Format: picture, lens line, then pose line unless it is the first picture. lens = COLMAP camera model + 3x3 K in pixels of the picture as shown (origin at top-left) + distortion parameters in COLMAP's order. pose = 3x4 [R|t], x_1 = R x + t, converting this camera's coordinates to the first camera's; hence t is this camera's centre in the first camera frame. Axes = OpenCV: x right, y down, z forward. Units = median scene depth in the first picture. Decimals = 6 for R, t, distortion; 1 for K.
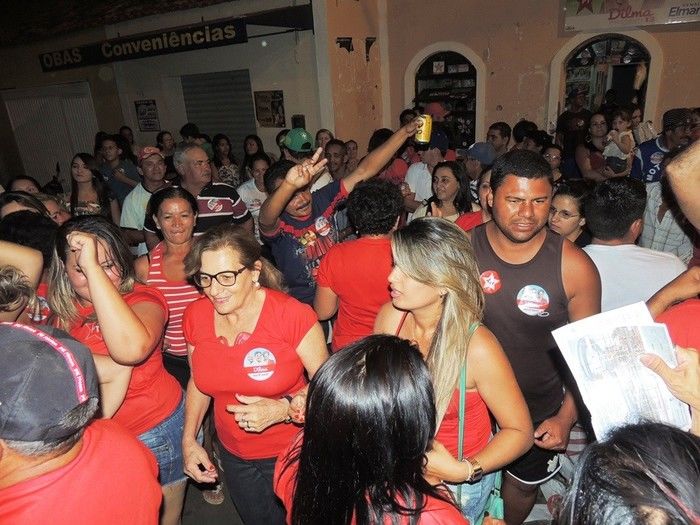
lens RADIAL K [[500.8, 0, 349.0], [0, 500.8, 262.6], [0, 0, 1]] dist [-0.026749, 0.010384]
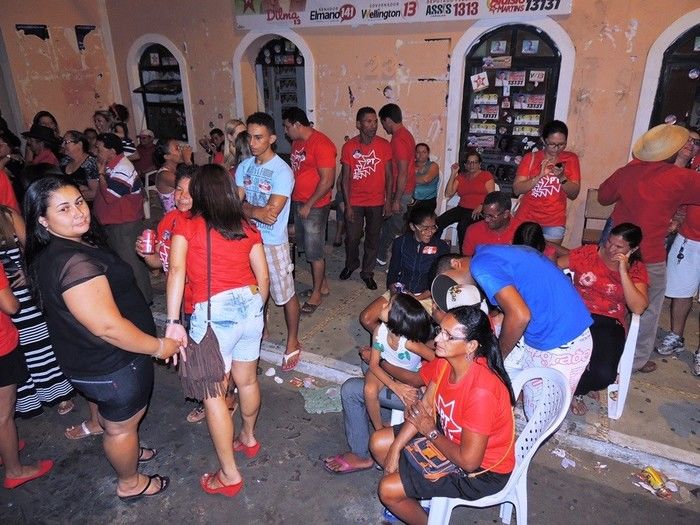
lens RADIAL K [[500.8, 0, 351.7], [0, 500.8, 266.8], [0, 0, 1]] dist [-0.026749, 0.010384]
pose [[0.998203, 0.040332, 0.044320, 0.604605], [-0.041903, 0.998505, 0.035094, -0.025039], [-0.042839, -0.036888, 0.998401, -0.042437]]
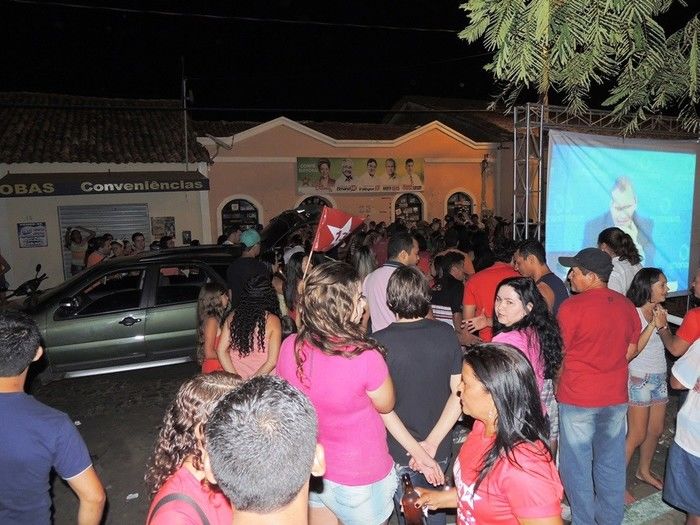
lens RADIAL K [[500.8, 0, 351.7], [0, 500.8, 260.9], [0, 0, 1]] dist [-0.026749, 0.010384]
pose [[0.621861, -0.044267, 0.781876, -1.077996], [0.258702, 0.953963, -0.151747, 0.196142], [-0.739163, 0.296638, 0.604685, -0.384733]]
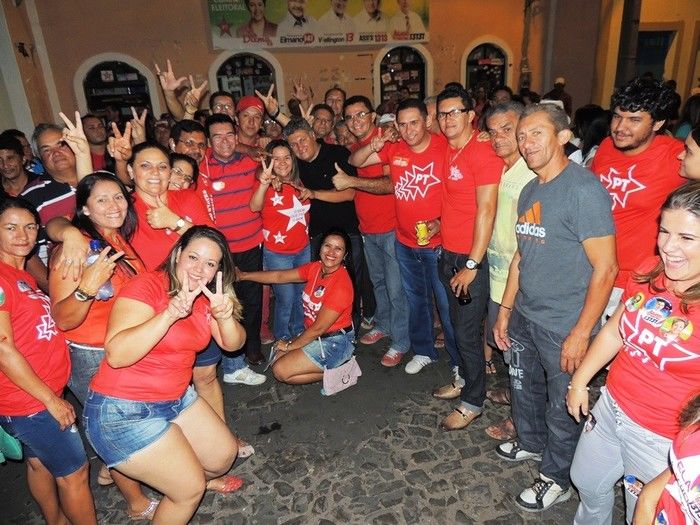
lens RADIAL K [[500.8, 0, 349.0], [0, 500.8, 267.5], [0, 0, 1]] dist [-0.026749, 0.010384]
pose [[0.666058, -0.241790, 0.705623, -0.371862], [0.260974, 0.961753, 0.083215, 0.068194], [-0.698756, 0.128723, 0.703684, -0.094617]]
